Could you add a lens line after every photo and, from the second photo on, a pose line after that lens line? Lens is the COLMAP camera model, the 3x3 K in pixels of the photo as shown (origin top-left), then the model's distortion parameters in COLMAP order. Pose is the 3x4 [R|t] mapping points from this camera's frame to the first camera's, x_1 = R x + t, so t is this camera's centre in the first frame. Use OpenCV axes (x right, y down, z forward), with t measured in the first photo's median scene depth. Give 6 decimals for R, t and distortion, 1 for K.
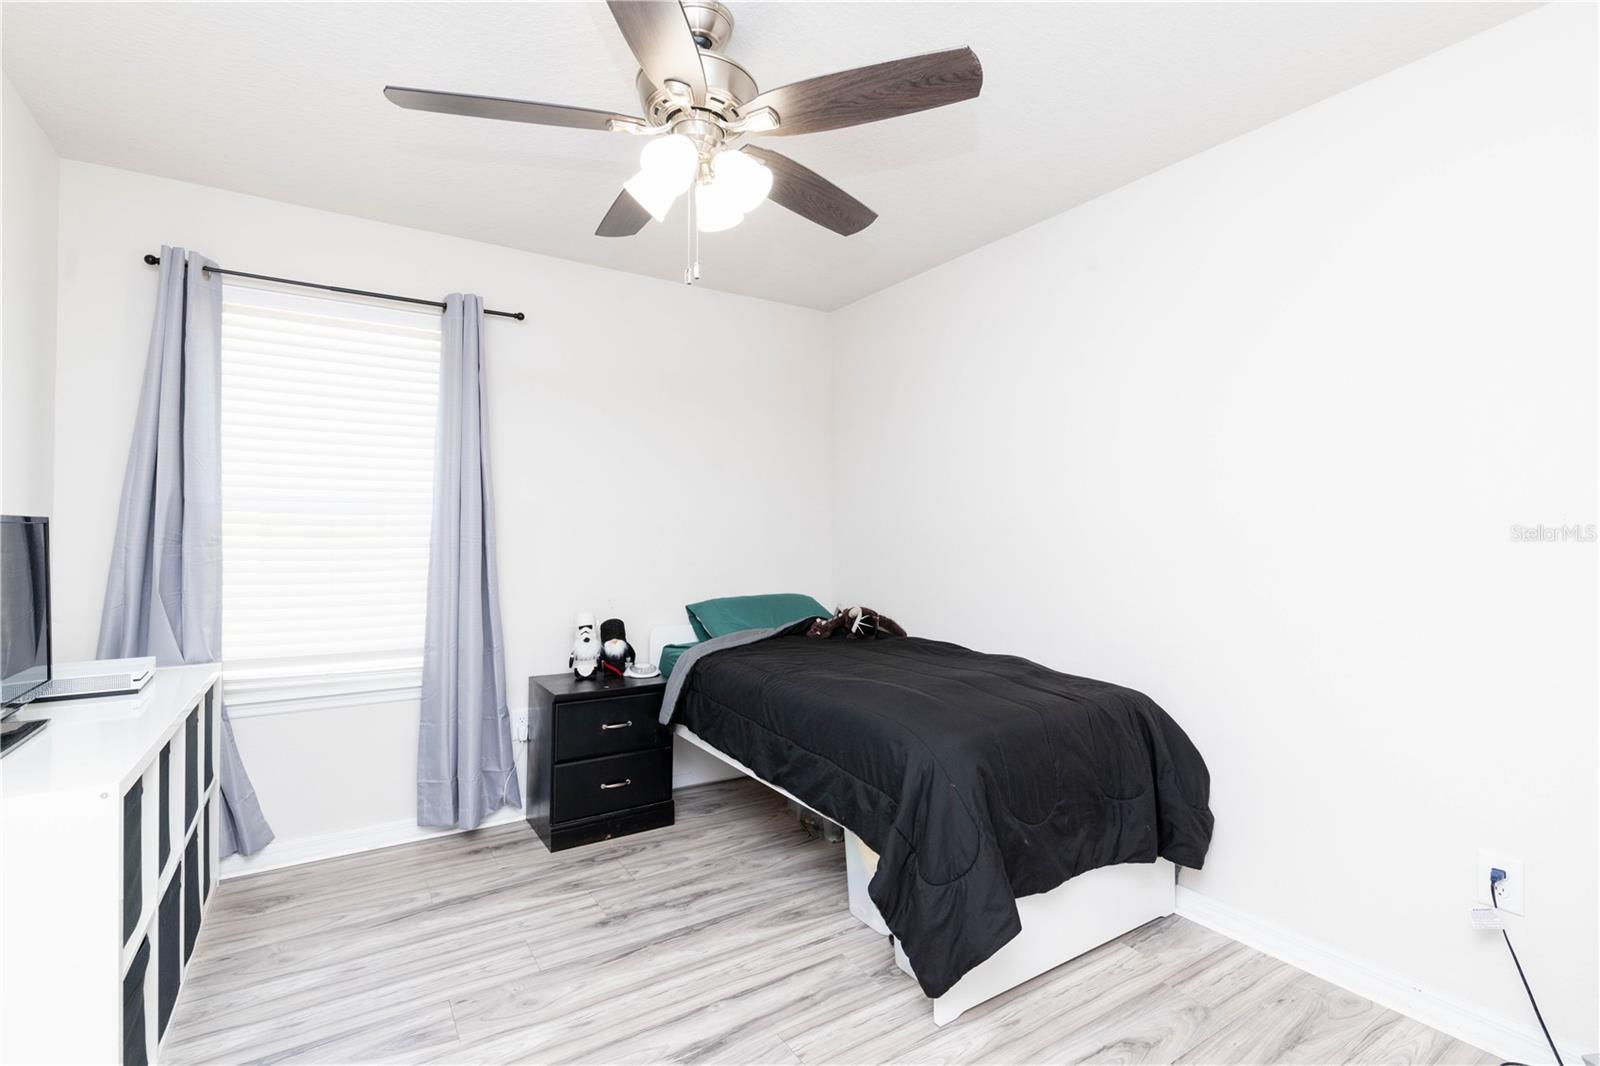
lens RADIAL K [[743.5, 0, 807.8], [0, 743.5, 521.7], [0, 0, 1]] dist [-0.002637, -0.001178]
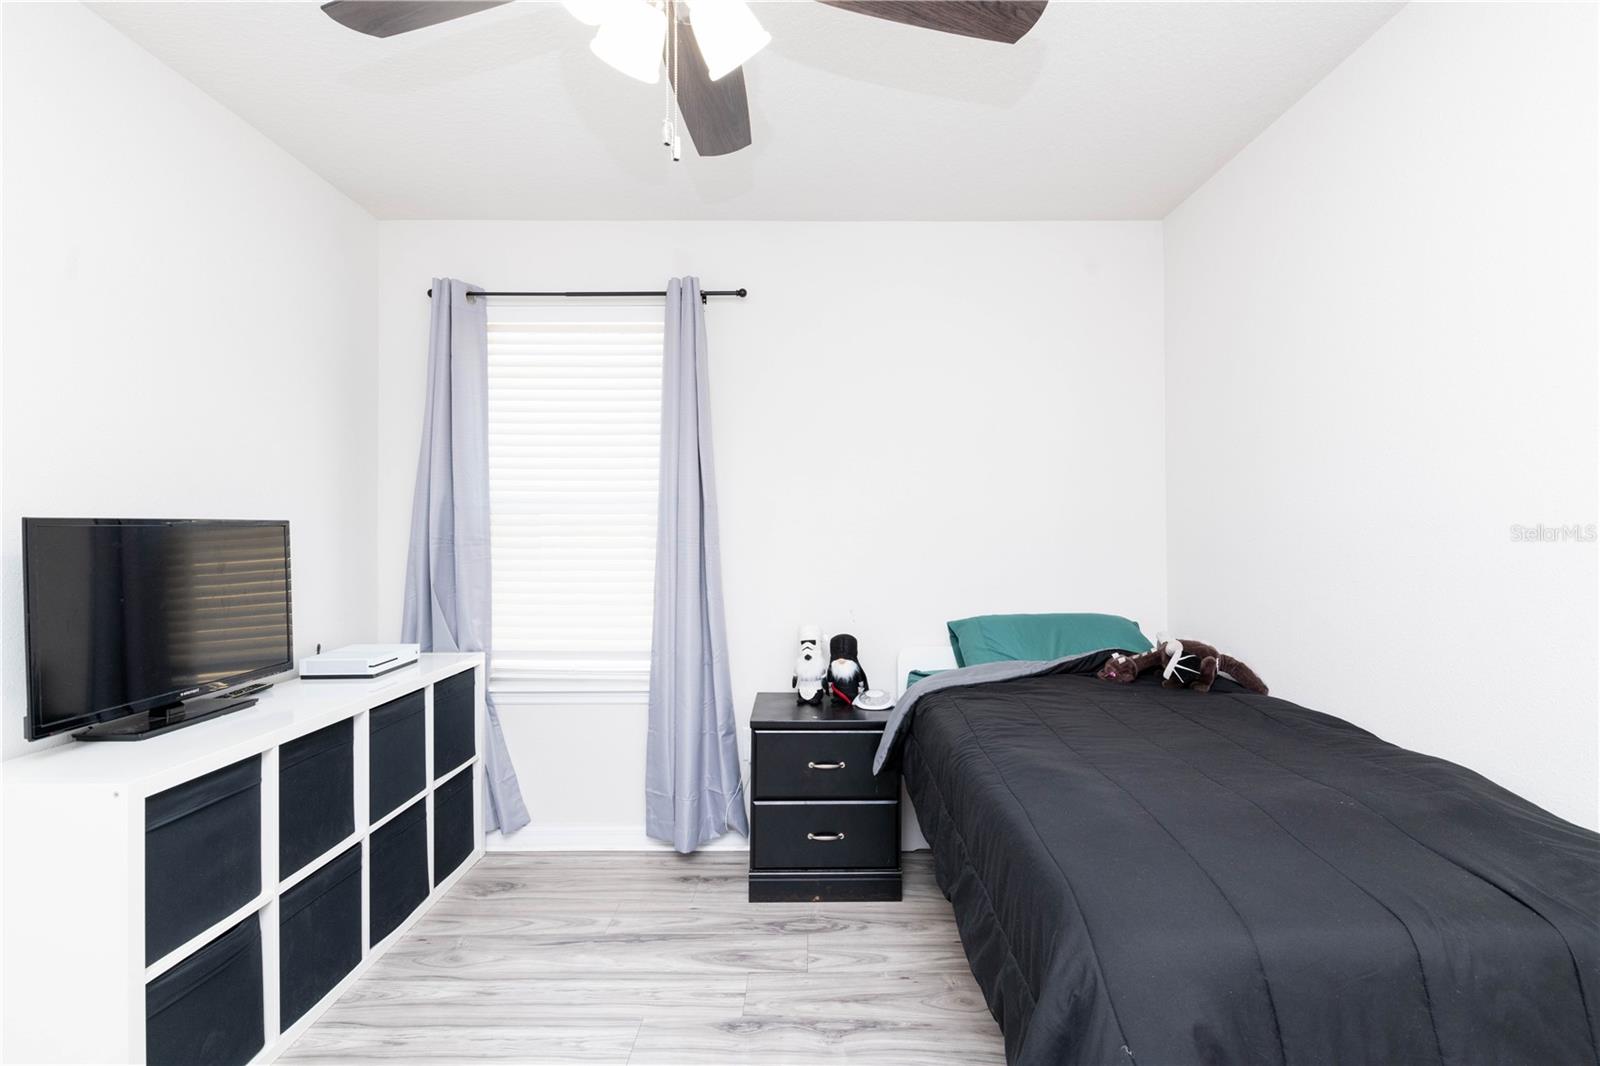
lens RADIAL K [[743.5, 0, 807.8], [0, 743.5, 521.7], [0, 0, 1]] dist [-0.002637, -0.001178]
pose [[0.838116, -0.011315, -0.545374, 0.182829], [0.012902, 0.999916, -0.000917, 0.004357], [0.545339, -0.006268, 0.838192, 0.306693]]
